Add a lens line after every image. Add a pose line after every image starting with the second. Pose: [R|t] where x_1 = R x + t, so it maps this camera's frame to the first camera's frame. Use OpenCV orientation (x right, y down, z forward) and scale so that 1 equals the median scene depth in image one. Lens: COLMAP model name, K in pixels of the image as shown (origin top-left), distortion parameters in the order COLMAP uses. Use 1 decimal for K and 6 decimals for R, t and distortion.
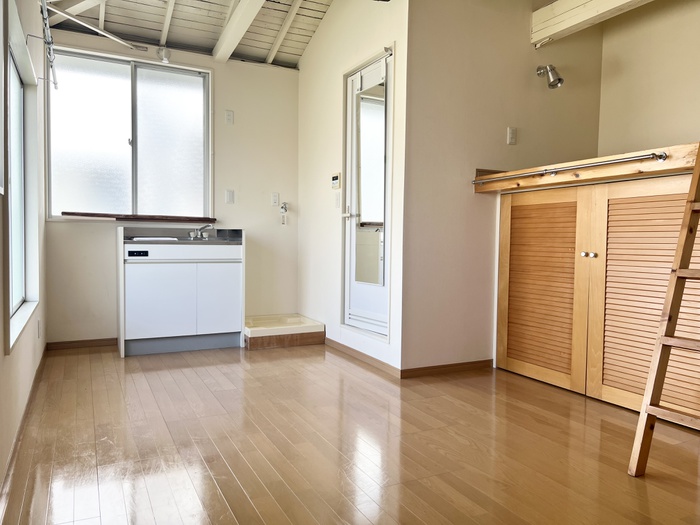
lens RADIAL K [[538.2, 0, 350.0], [0, 538.2, 262.5], [0, 0, 1]] dist [0.011474, 0.000923]
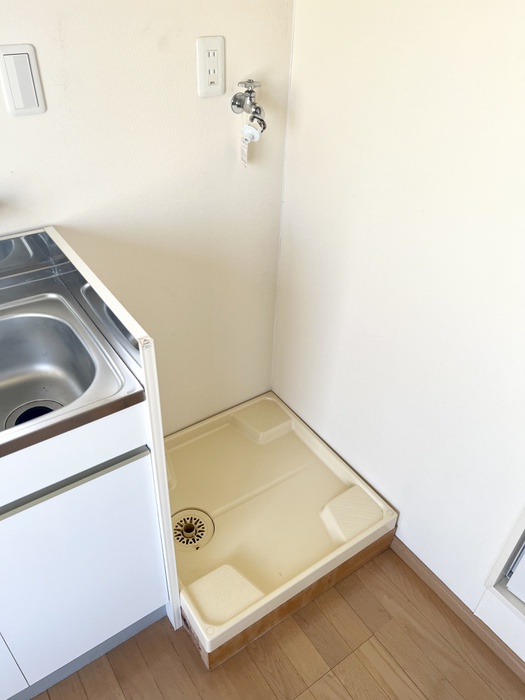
lens RADIAL K [[537.2, 0, 262.5], [0, 537.2, 350.0], [0, 0, 1]] dist [0.037114, -0.001151]
pose [[0.989886, -0.061382, 0.127895, -0.196505], [-0.023395, 0.818564, 0.573939, -0.196431], [-0.139920, -0.571127, 0.808849, 0.905381]]
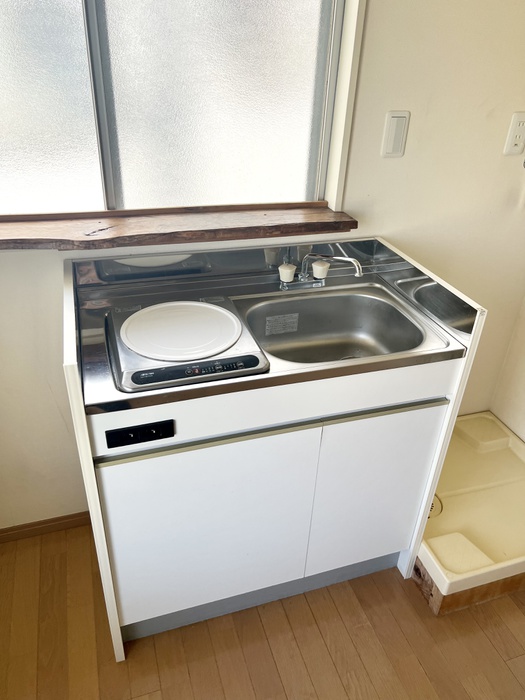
lens RADIAL K [[538.2, 0, 262.5], [0, 538.2, 350.0], [0, 0, 1]] dist [0.011474, 0.000923]
pose [[0.988605, 0.104900, -0.107959, -0.307178], [-0.040717, 0.876809, 0.479111, -0.194064], [0.144919, -0.469256, 0.871090, 0.792307]]
